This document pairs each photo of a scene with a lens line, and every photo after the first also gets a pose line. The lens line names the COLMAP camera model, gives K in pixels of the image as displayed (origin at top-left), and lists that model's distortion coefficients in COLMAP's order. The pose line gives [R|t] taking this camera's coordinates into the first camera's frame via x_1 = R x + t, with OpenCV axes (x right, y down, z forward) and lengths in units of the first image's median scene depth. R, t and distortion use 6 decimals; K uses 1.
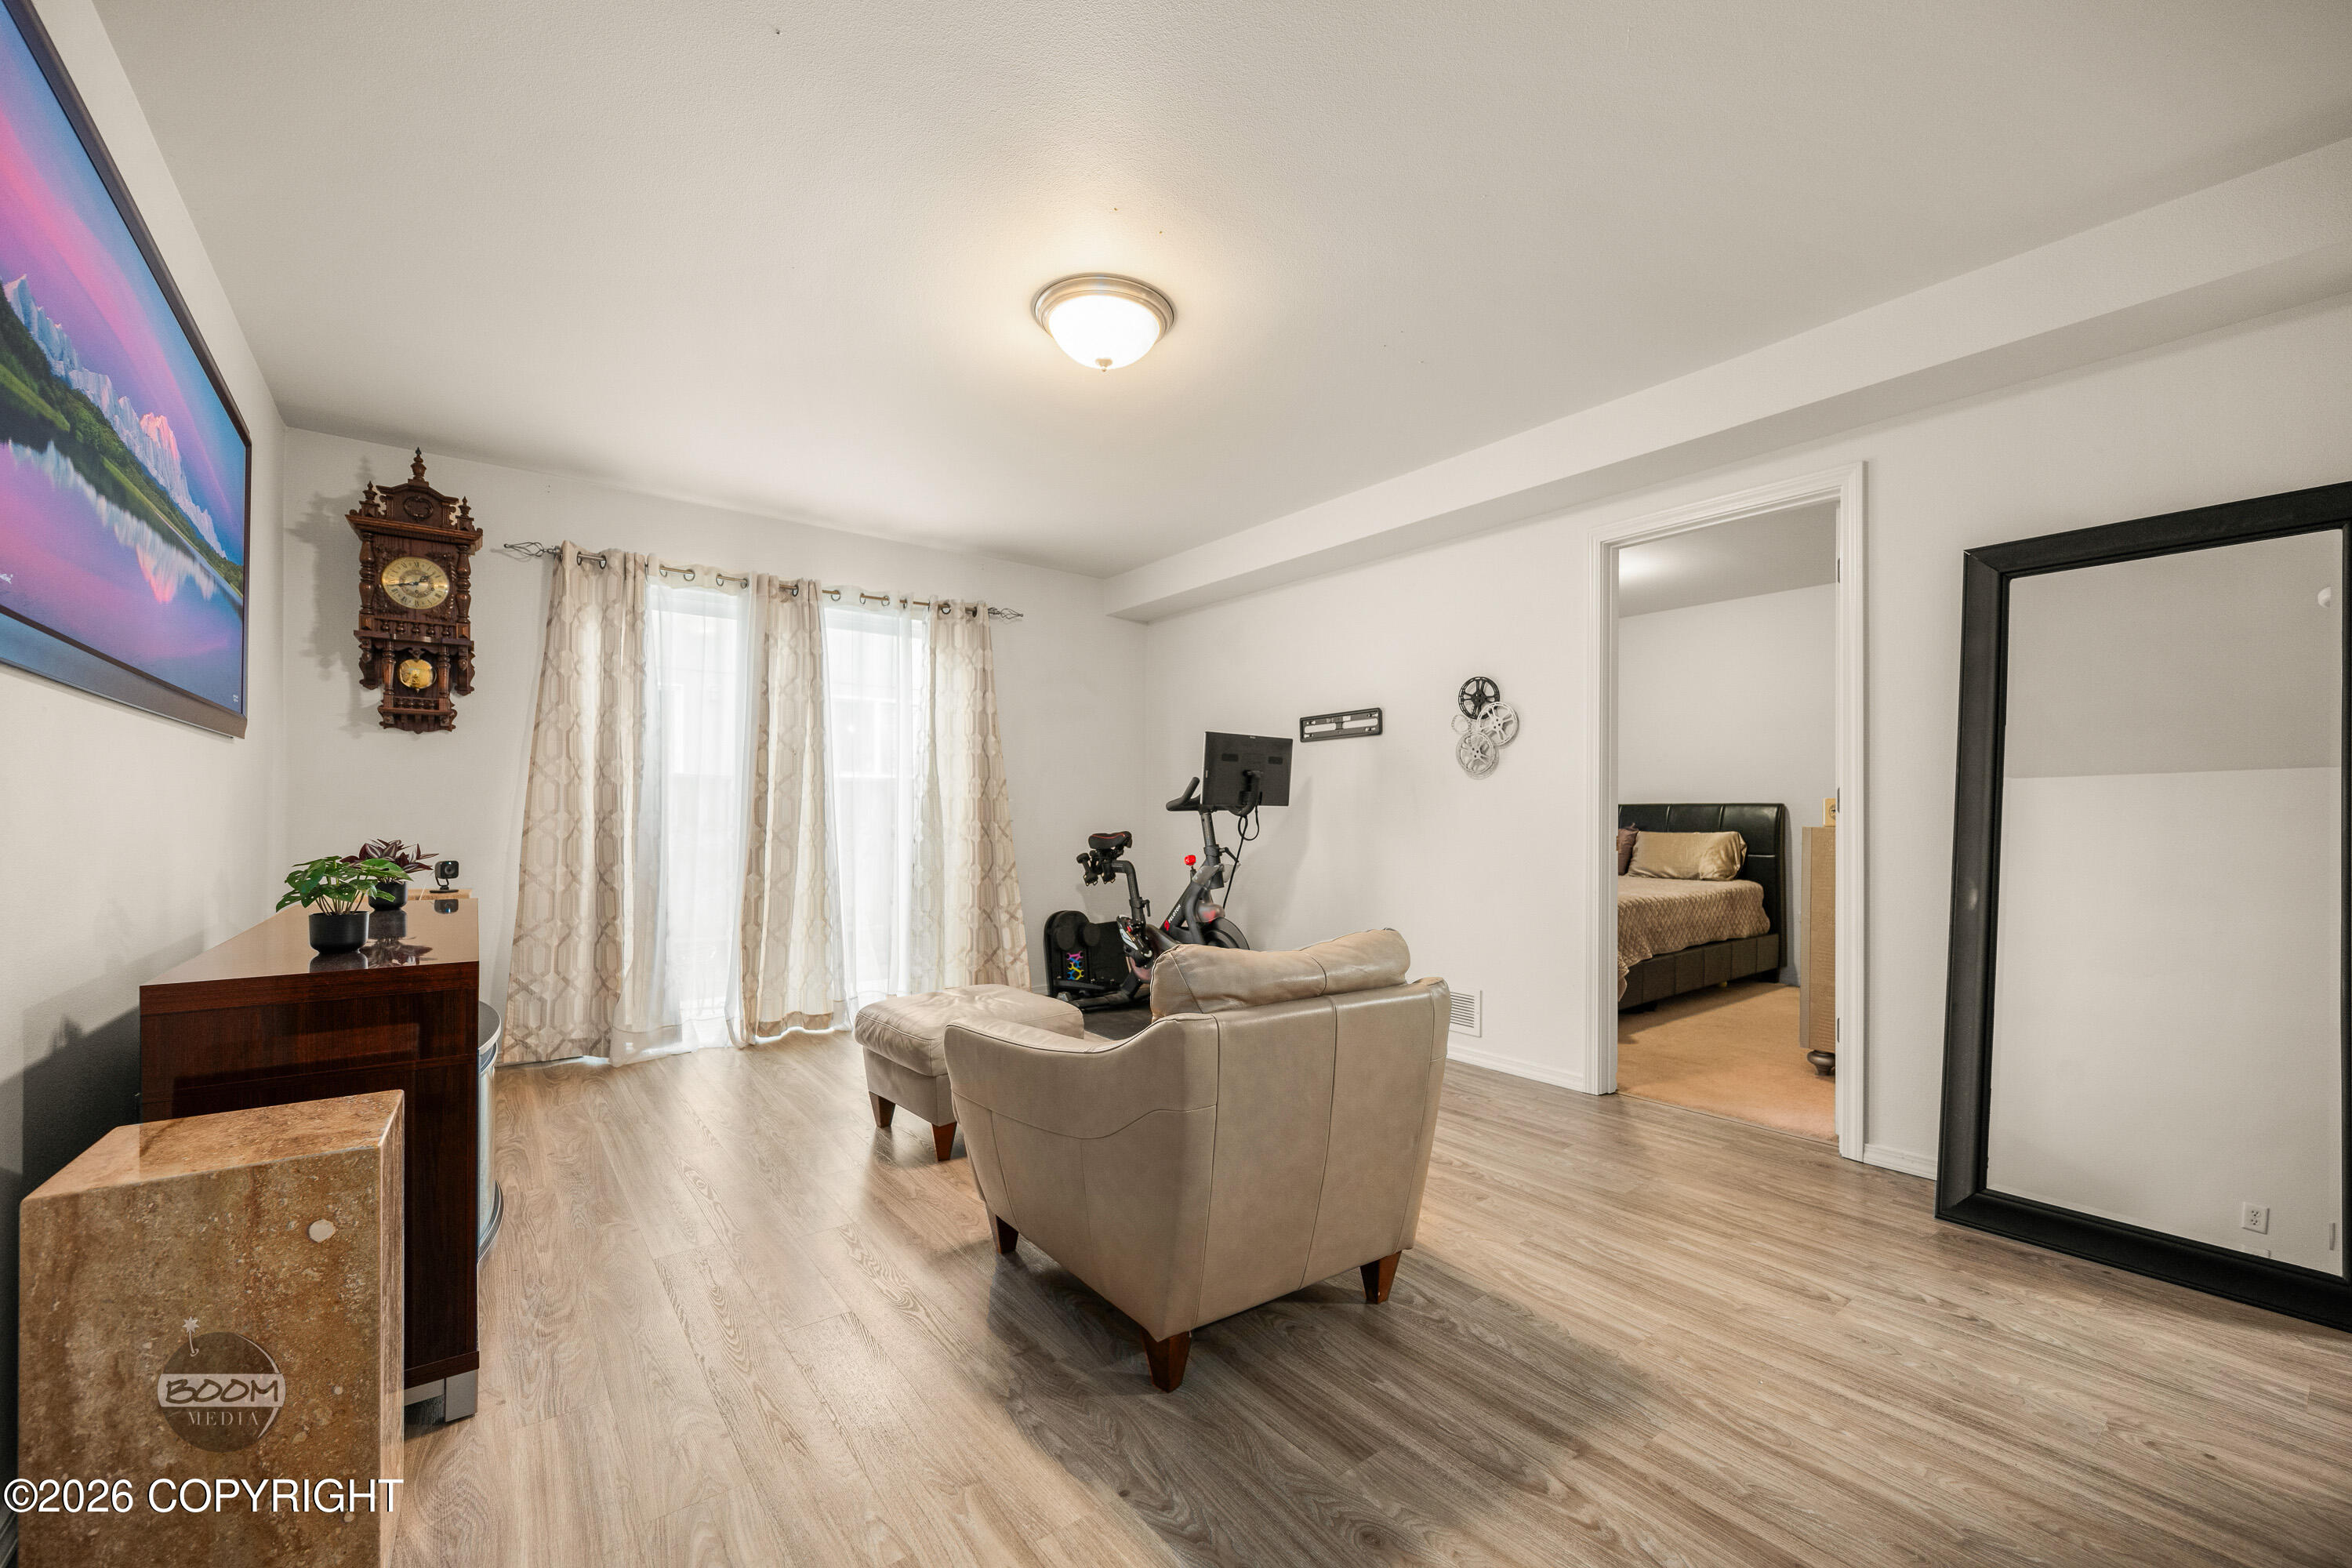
lens RADIAL K [[924.2, 0, 1184.0], [0, 924.2, 794.7], [0, 0, 1]] dist [0.001333, -0.000089]
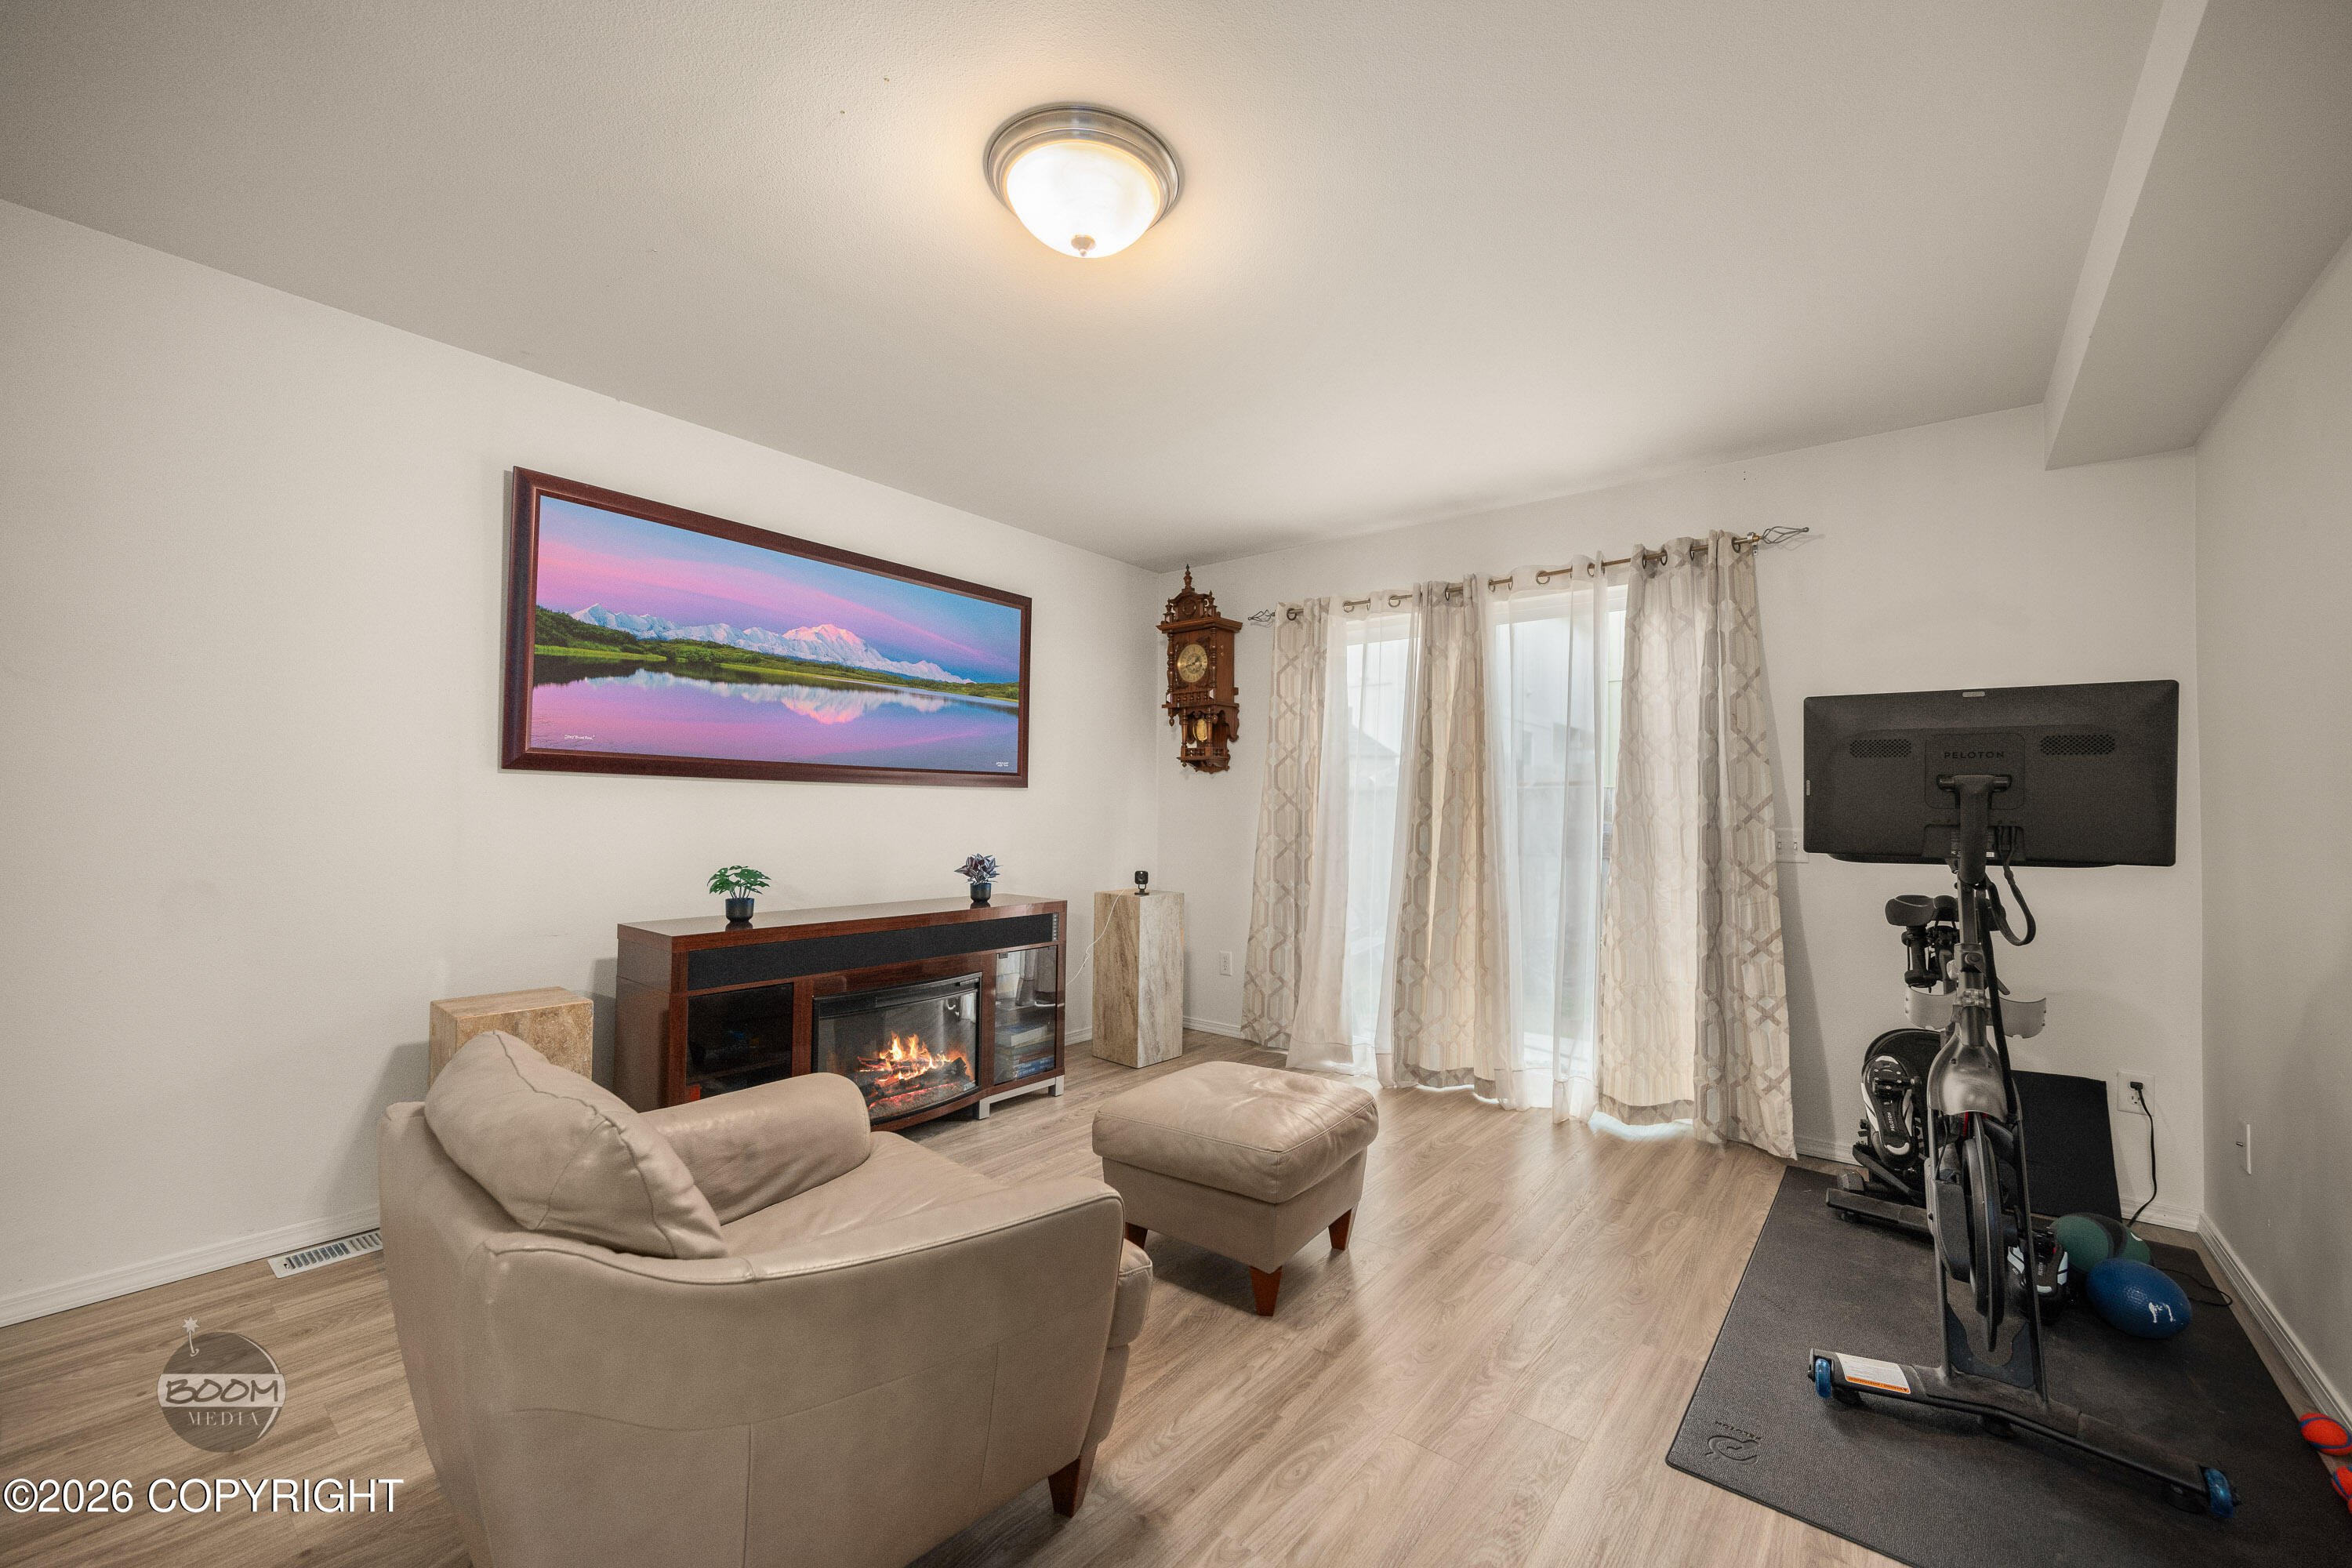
lens RADIAL K [[920.0, 0, 1188.7], [0, 920.0, 783.1], [0, 0, 1]] dist [0.000337, -0.000173]
pose [[0.250778, -0.028563, -0.967623, 0.392571], [0.006894, 0.999592, -0.027720, -0.014032], [0.968020, 0.000281, 0.250872, 0.557539]]
